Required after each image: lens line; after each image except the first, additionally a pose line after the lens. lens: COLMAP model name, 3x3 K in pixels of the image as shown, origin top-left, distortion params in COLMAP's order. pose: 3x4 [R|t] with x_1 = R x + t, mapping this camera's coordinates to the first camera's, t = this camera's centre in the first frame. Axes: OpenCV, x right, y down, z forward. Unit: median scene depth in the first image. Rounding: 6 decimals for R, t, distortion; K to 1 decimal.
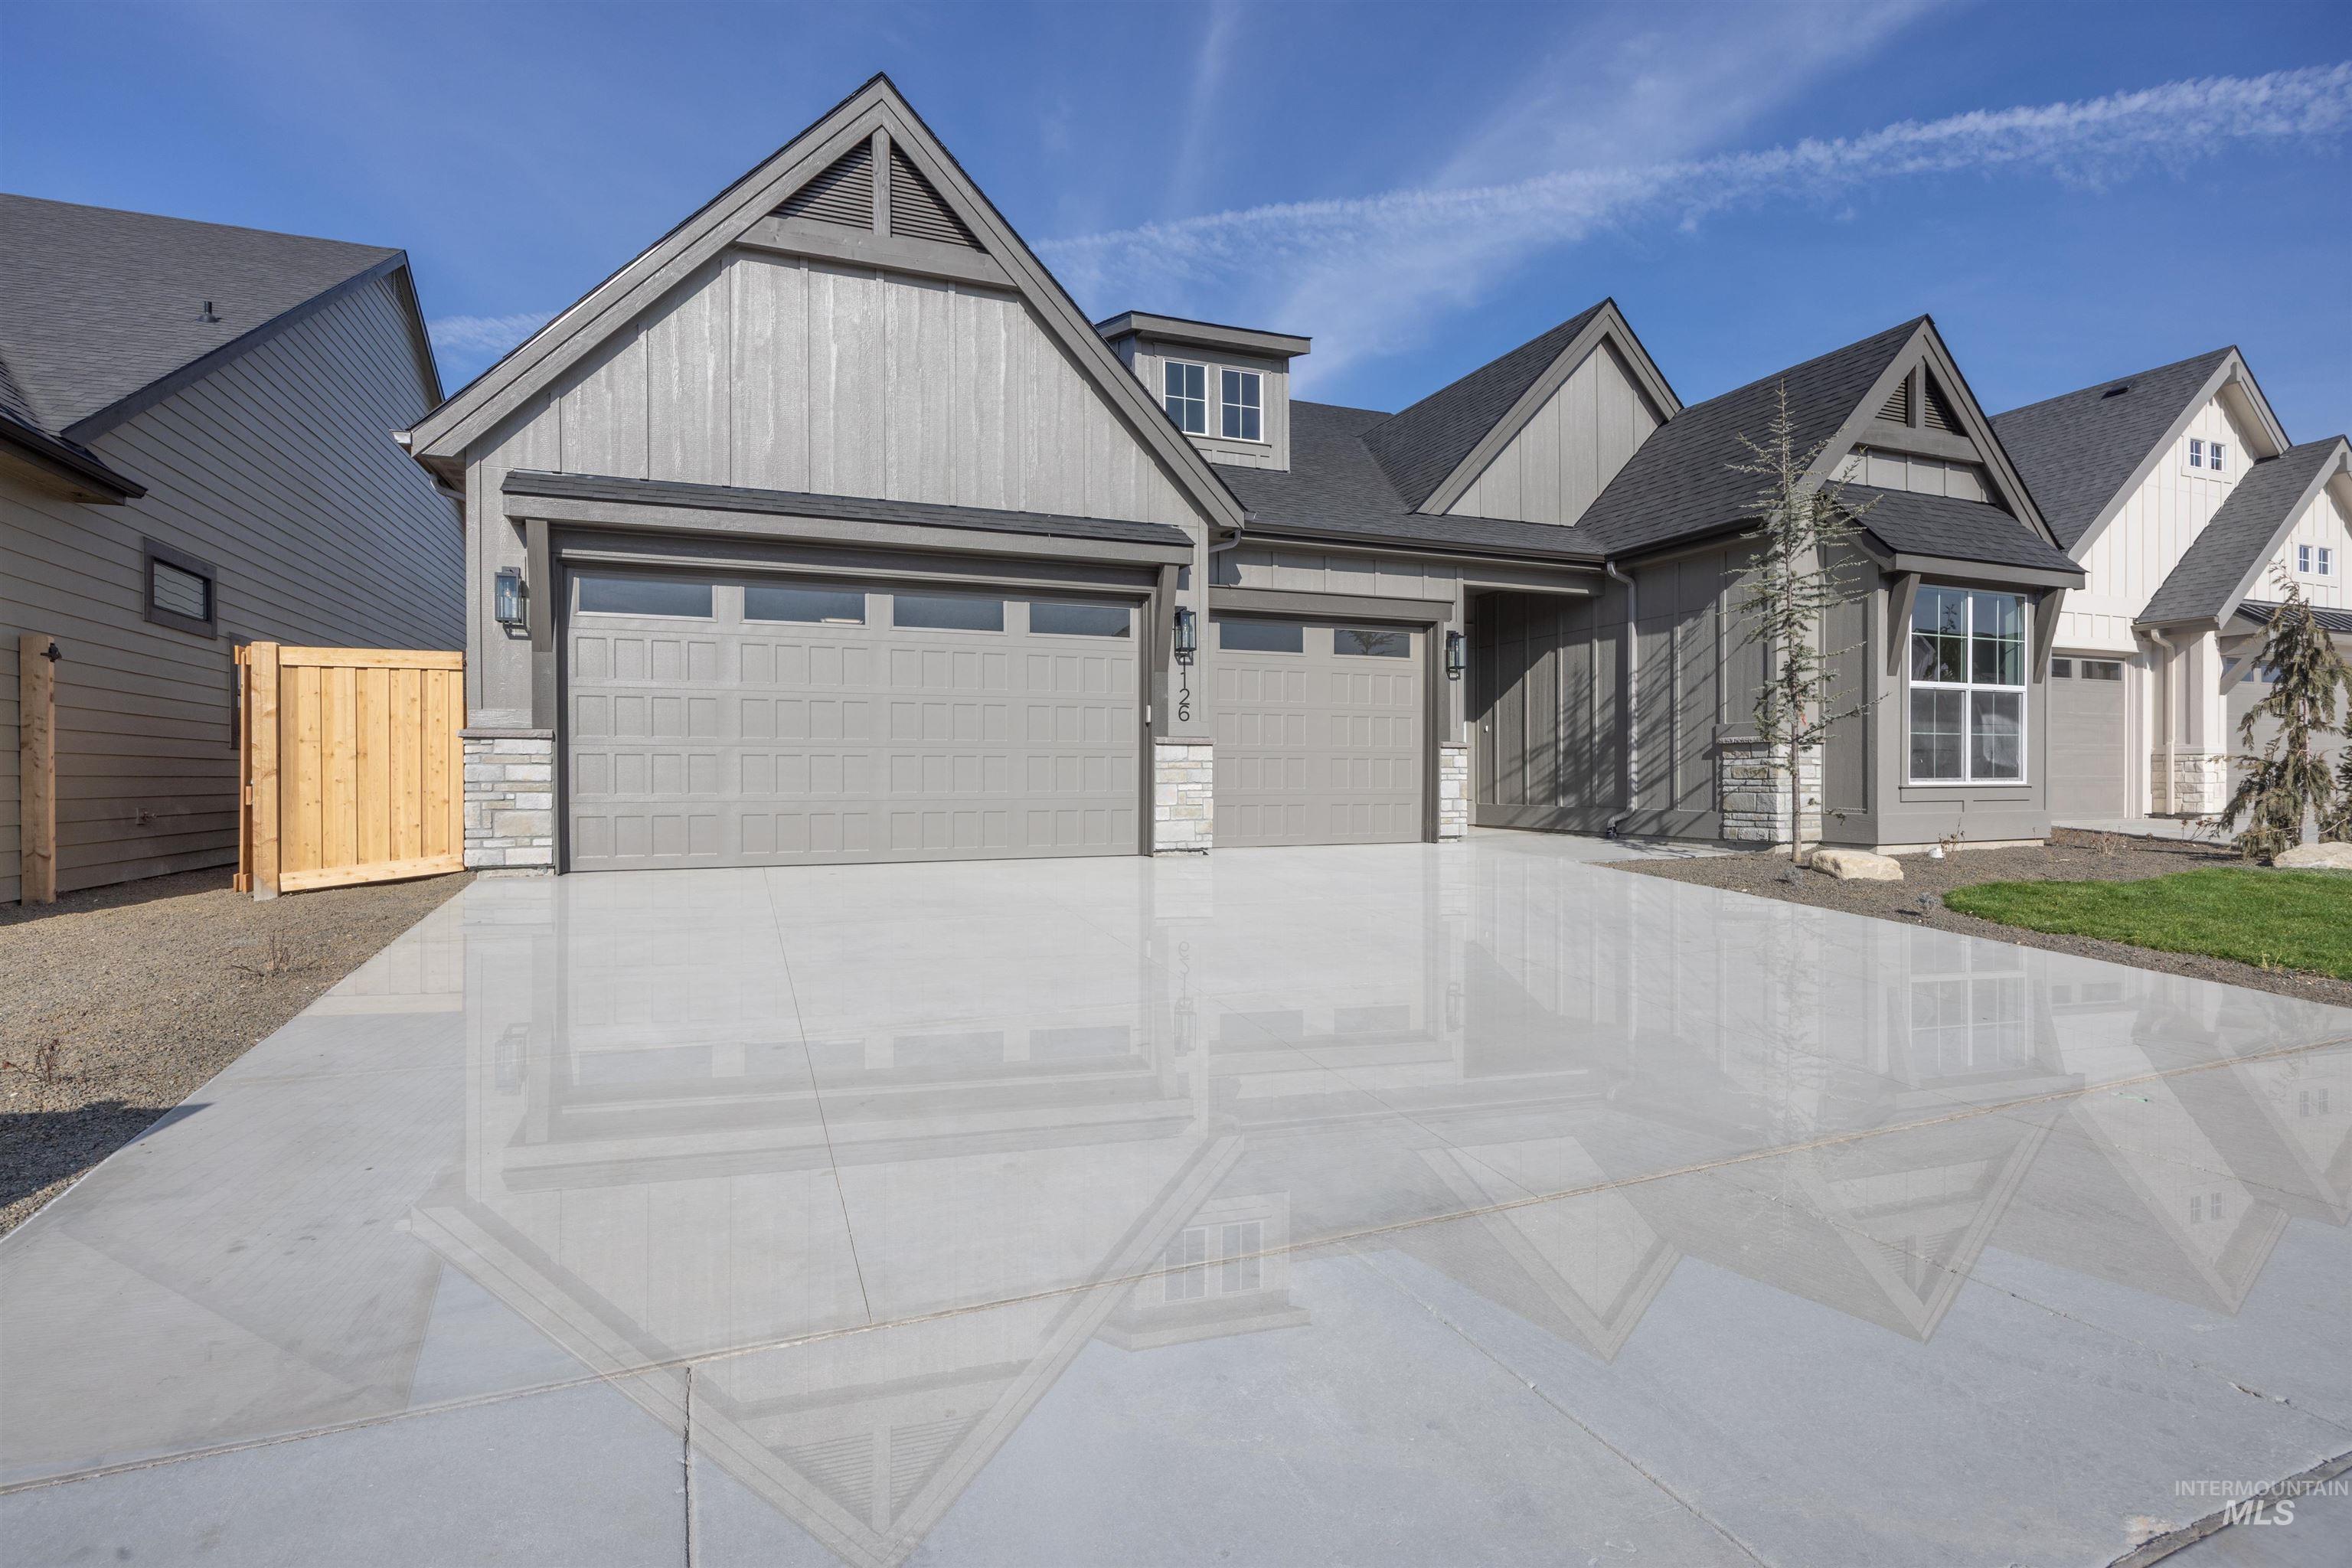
lens RADIAL K [[1001.2, 0, 1174.8], [0, 1001.2, 780.0], [0, 0, 1]] dist [-0.003652, -0.000216]
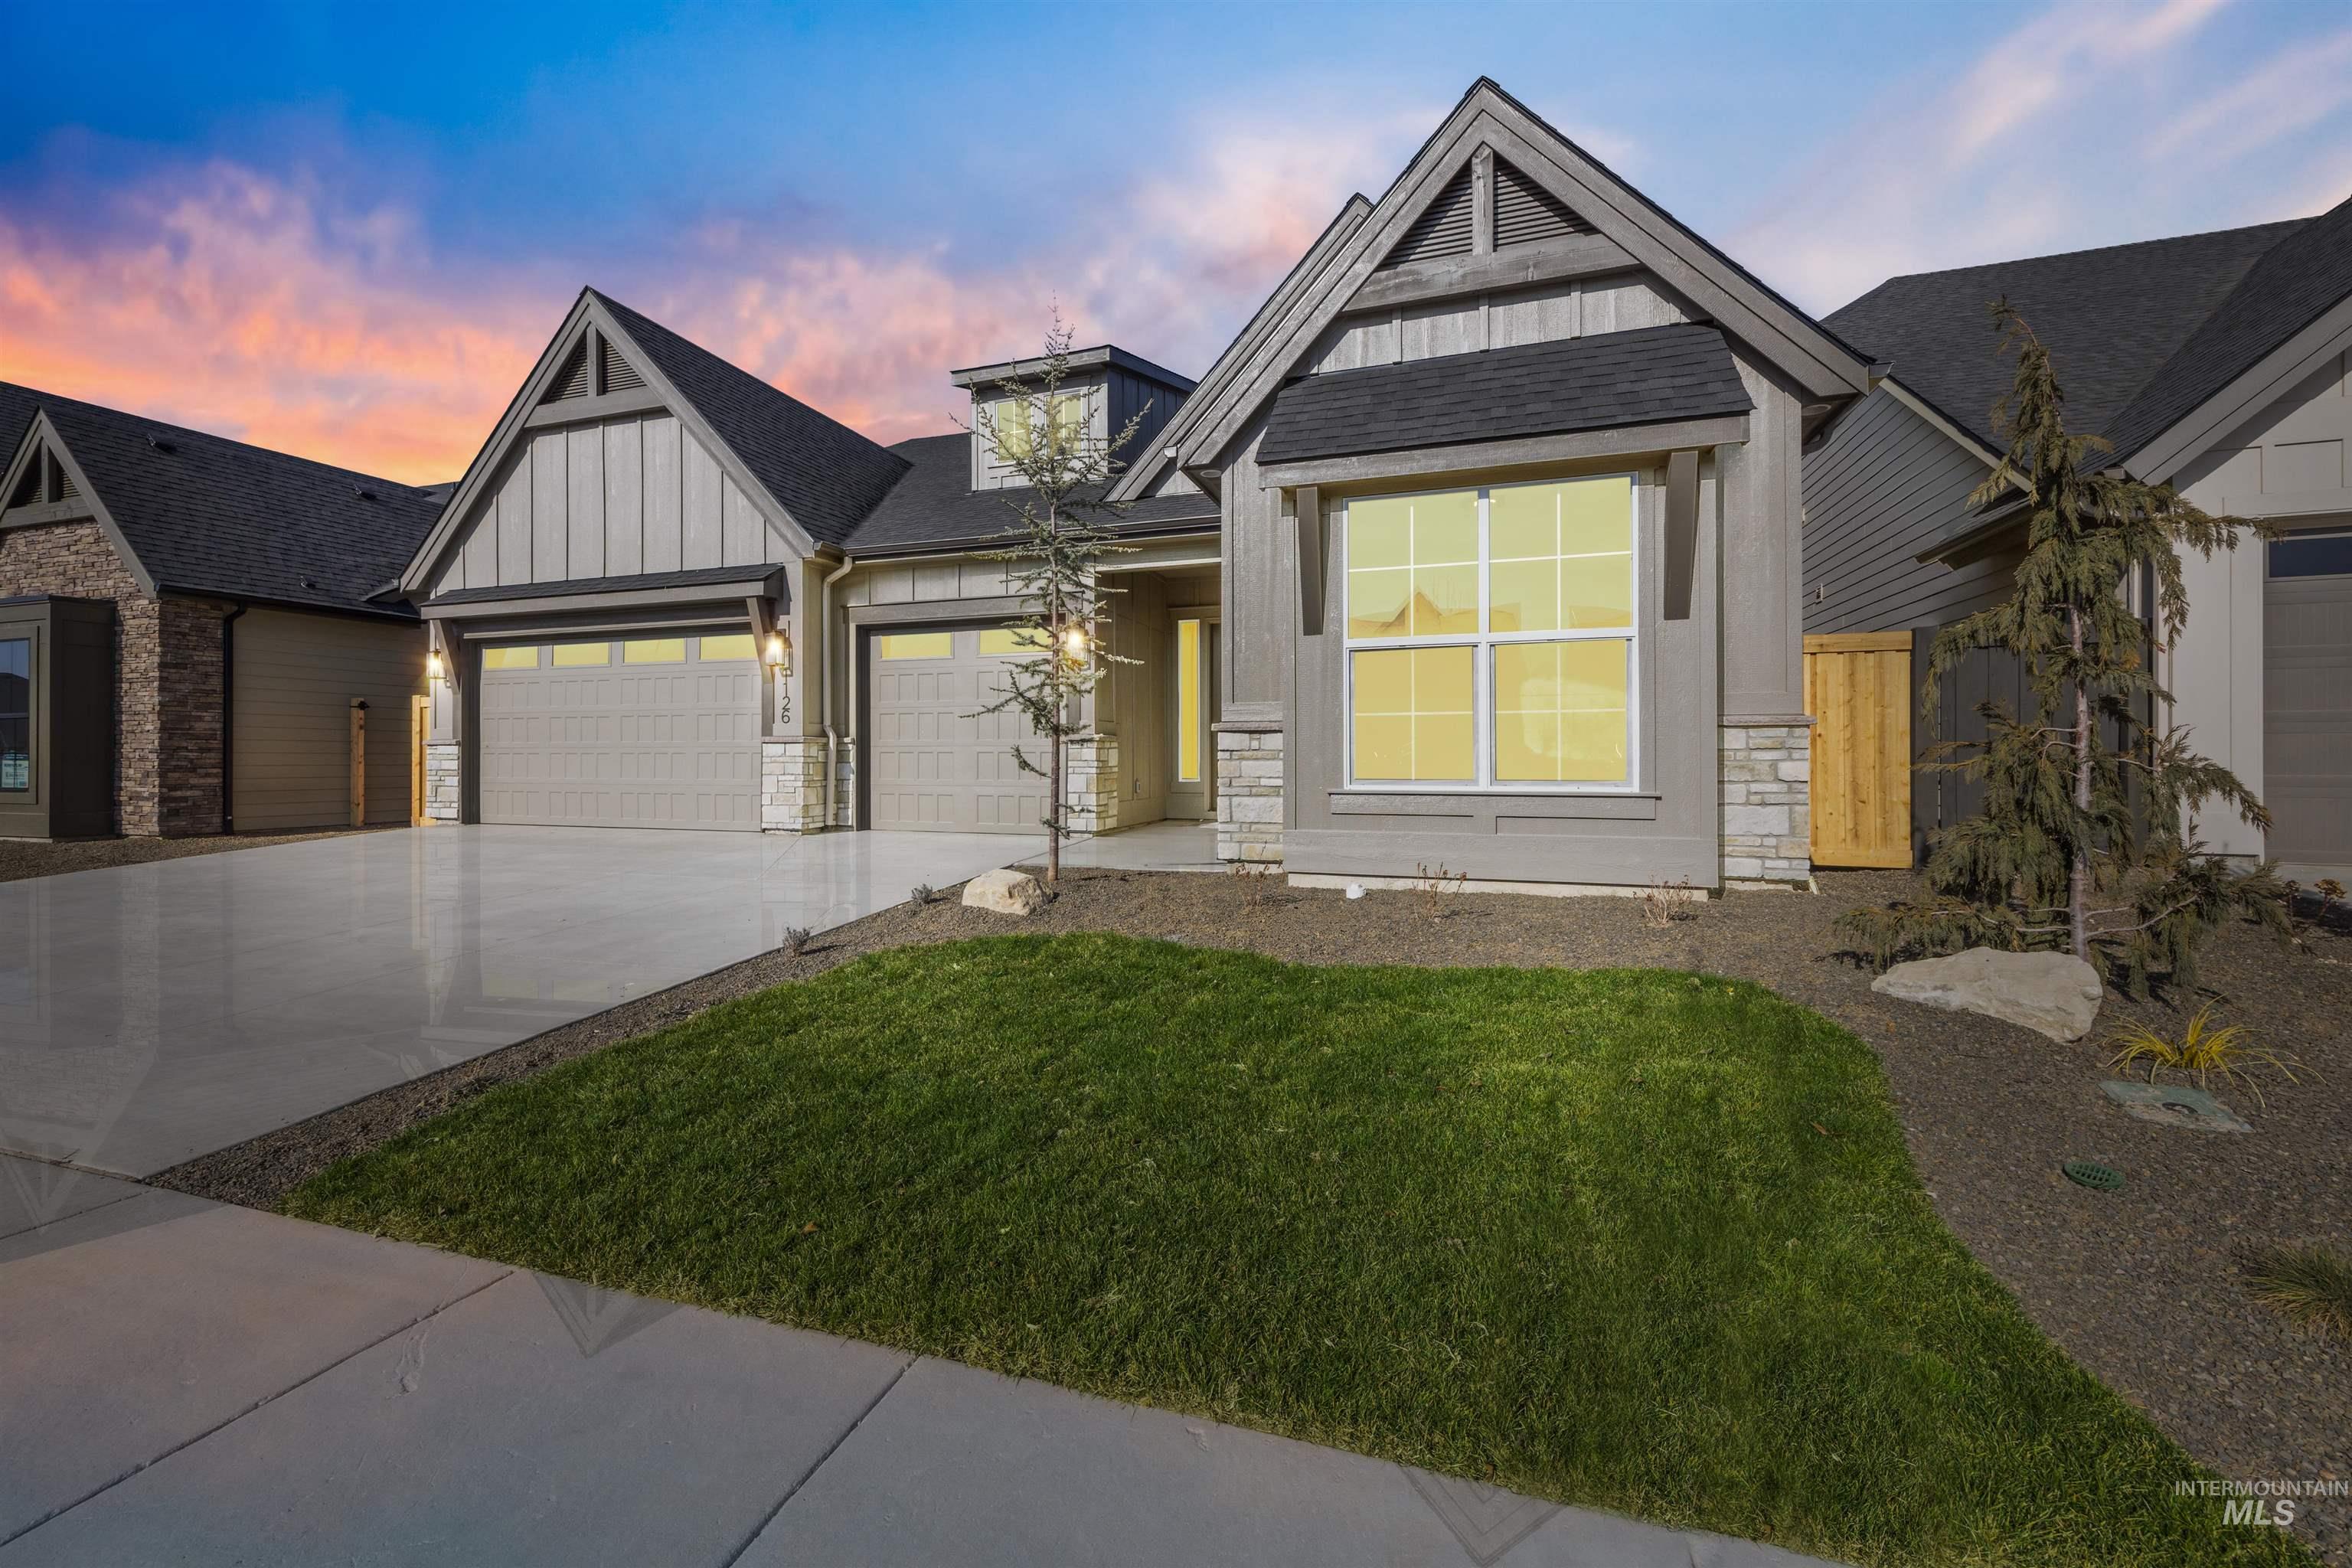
lens RADIAL K [[929.5, 0, 1170.5], [0, 929.5, 767.6], [0, 0, 1]] dist [0.003533, -0.000230]
pose [[0.770949, 0.006920, -0.636859, 1.071612], [-0.007198, 0.999972, 0.002153, -0.011078], [0.636856, 0.002924, 0.770977, 0.428606]]
